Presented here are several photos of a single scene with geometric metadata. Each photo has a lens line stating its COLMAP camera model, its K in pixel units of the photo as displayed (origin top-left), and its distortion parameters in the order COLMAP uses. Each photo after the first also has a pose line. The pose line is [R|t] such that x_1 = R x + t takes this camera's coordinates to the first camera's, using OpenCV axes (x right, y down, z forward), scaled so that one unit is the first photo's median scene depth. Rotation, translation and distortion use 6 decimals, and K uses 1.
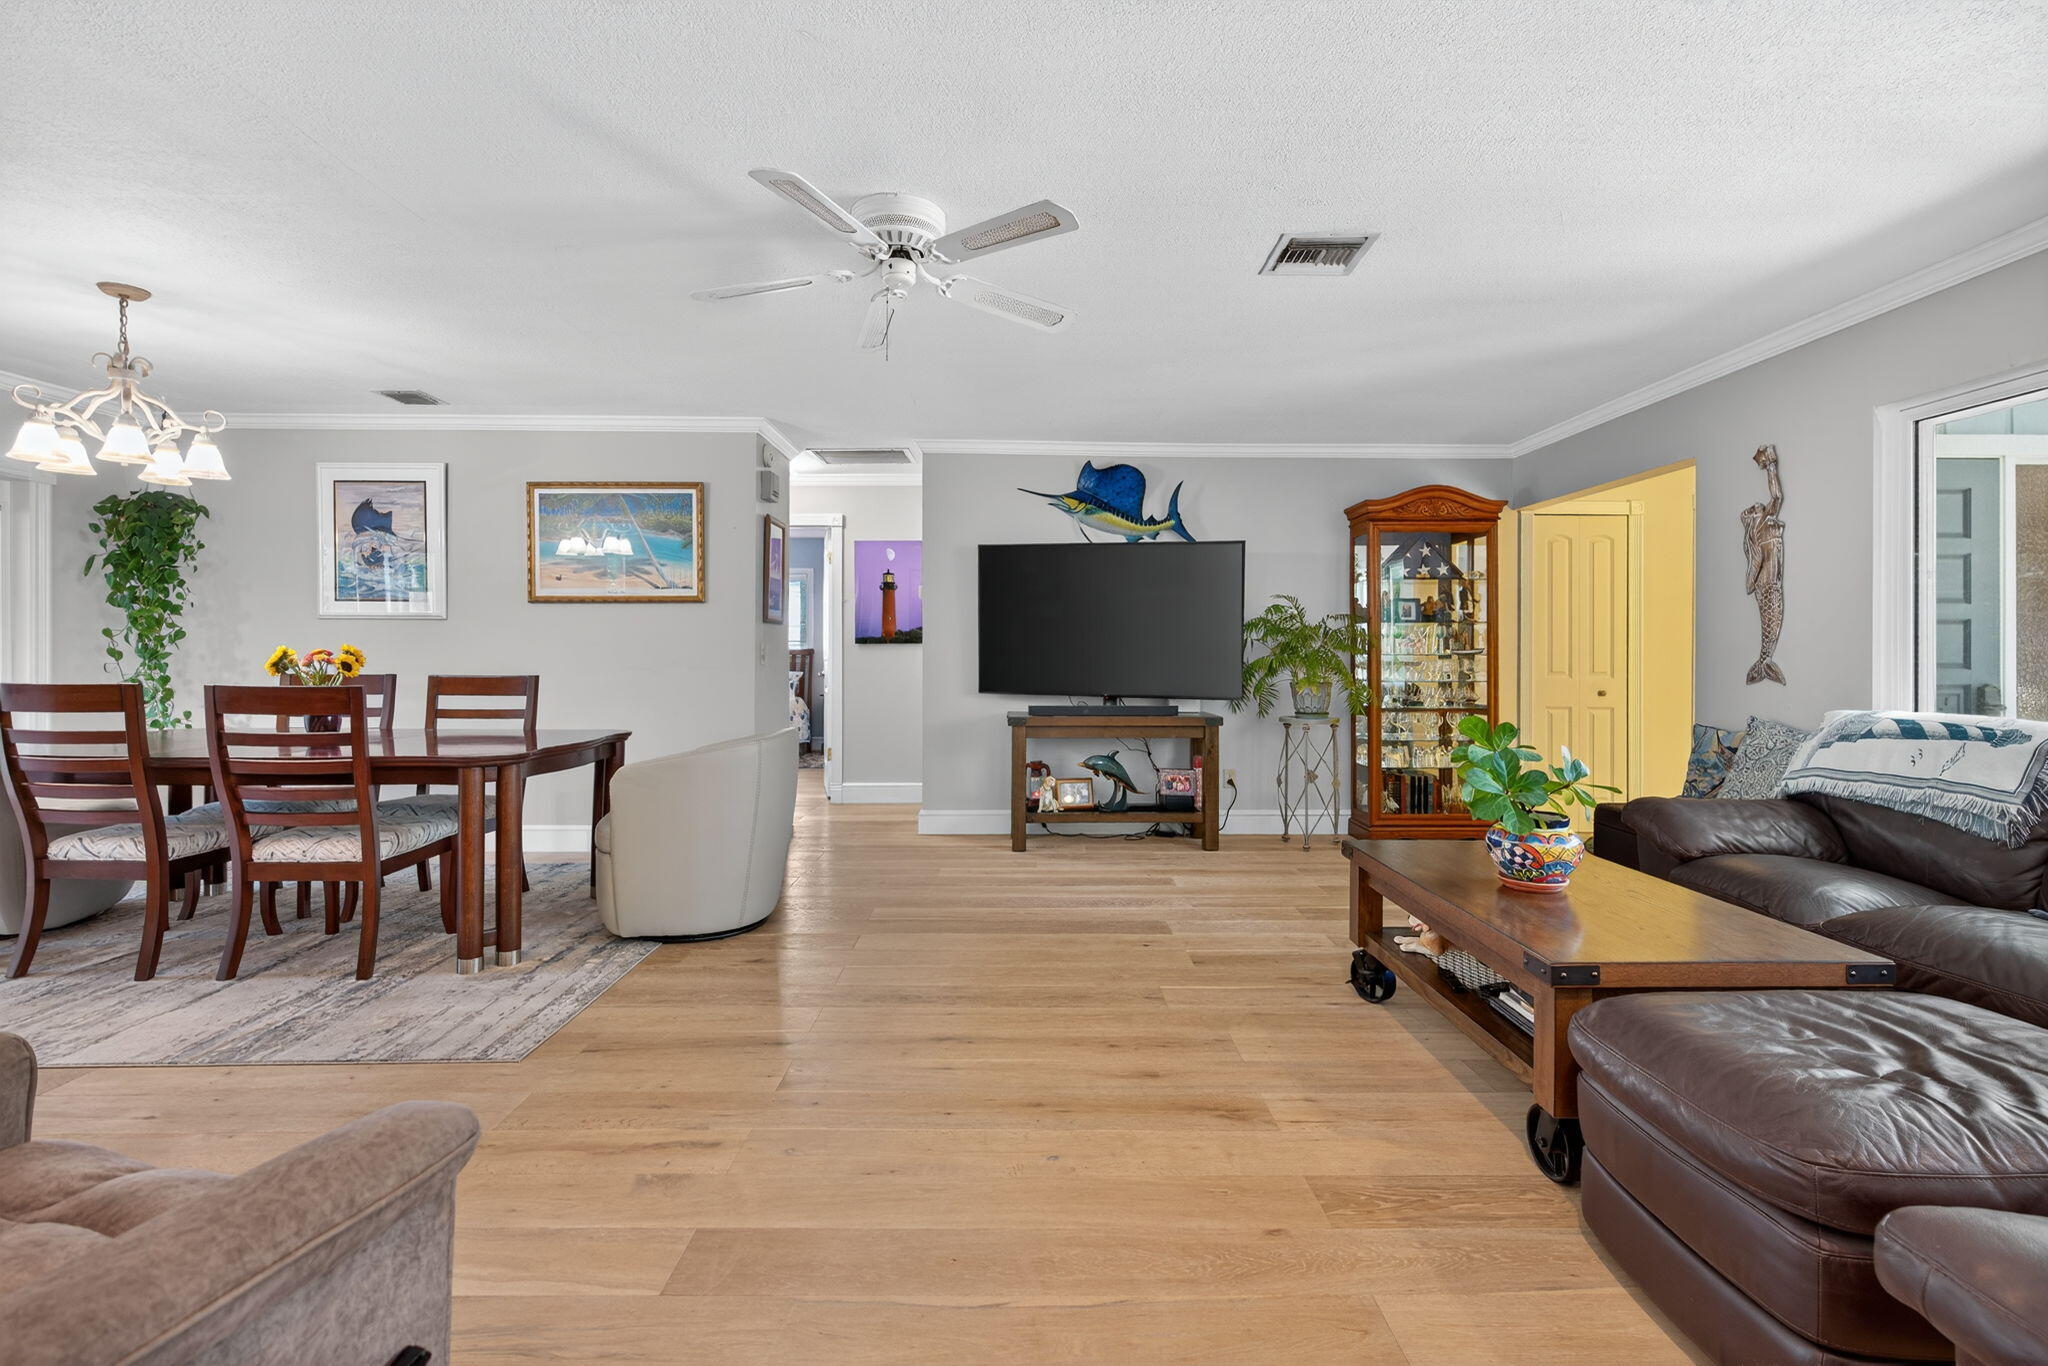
lens RADIAL K [[907.8, 0, 1030.9], [0, 907.8, 651.6], [0, 0, 1]] dist [-0.001178, 0.001315]
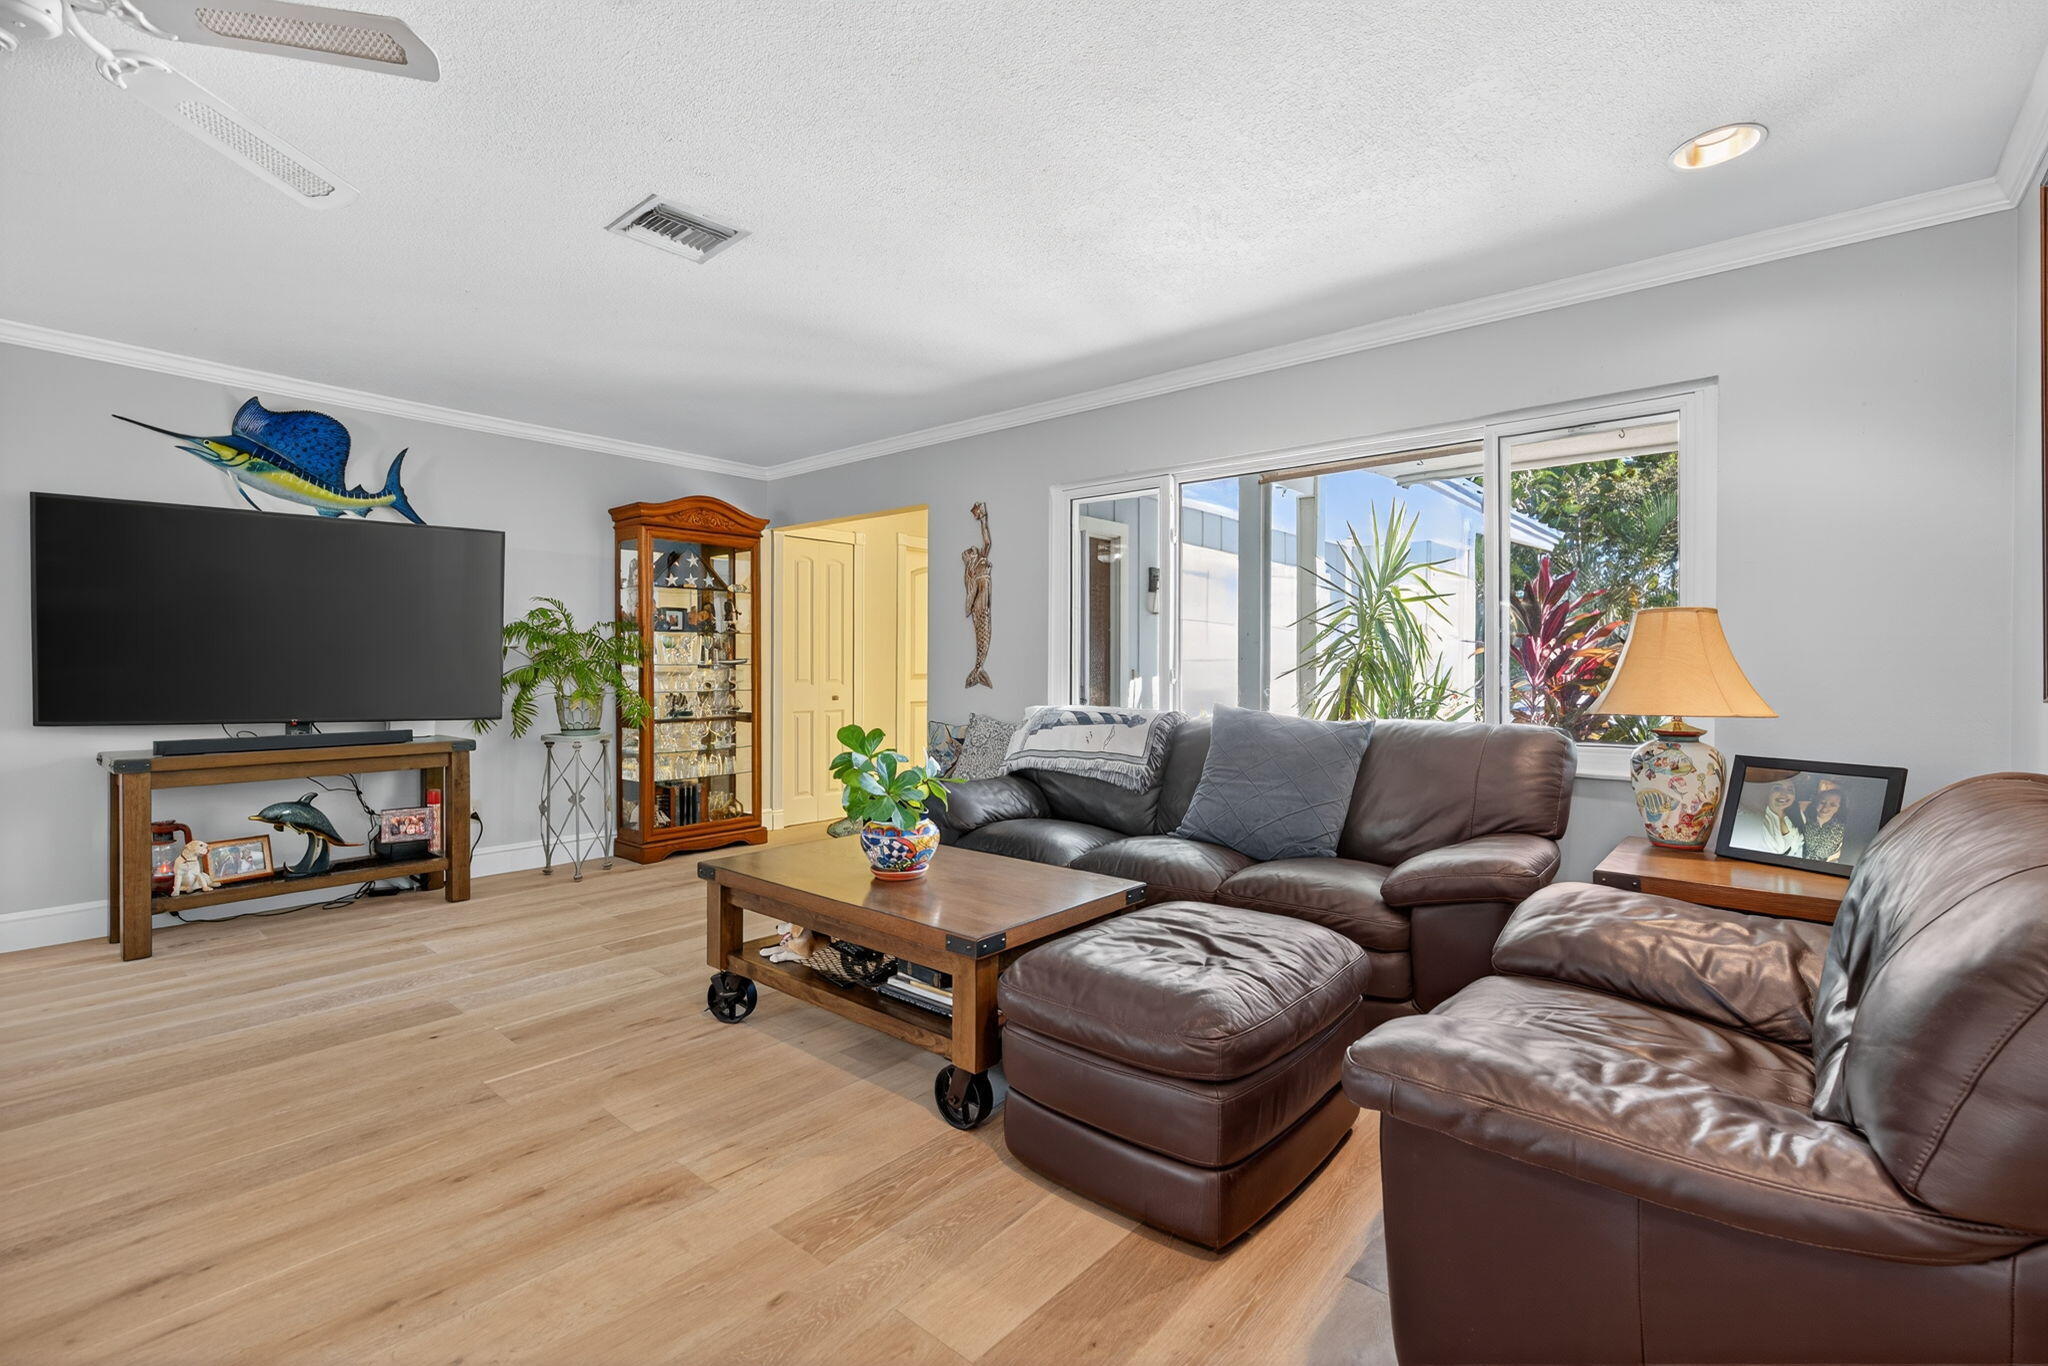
lens RADIAL K [[907.8, 0, 1017.5], [0, 907.8, 672.7], [0, 0, 1]] dist [-0.001178, 0.001315]
pose [[0.665652, -0.007905, 0.746220, -0.116147], [-0.002145, 0.999920, 0.012505, -0.001863], [-0.746259, -0.009925, 0.665582, 0.103309]]
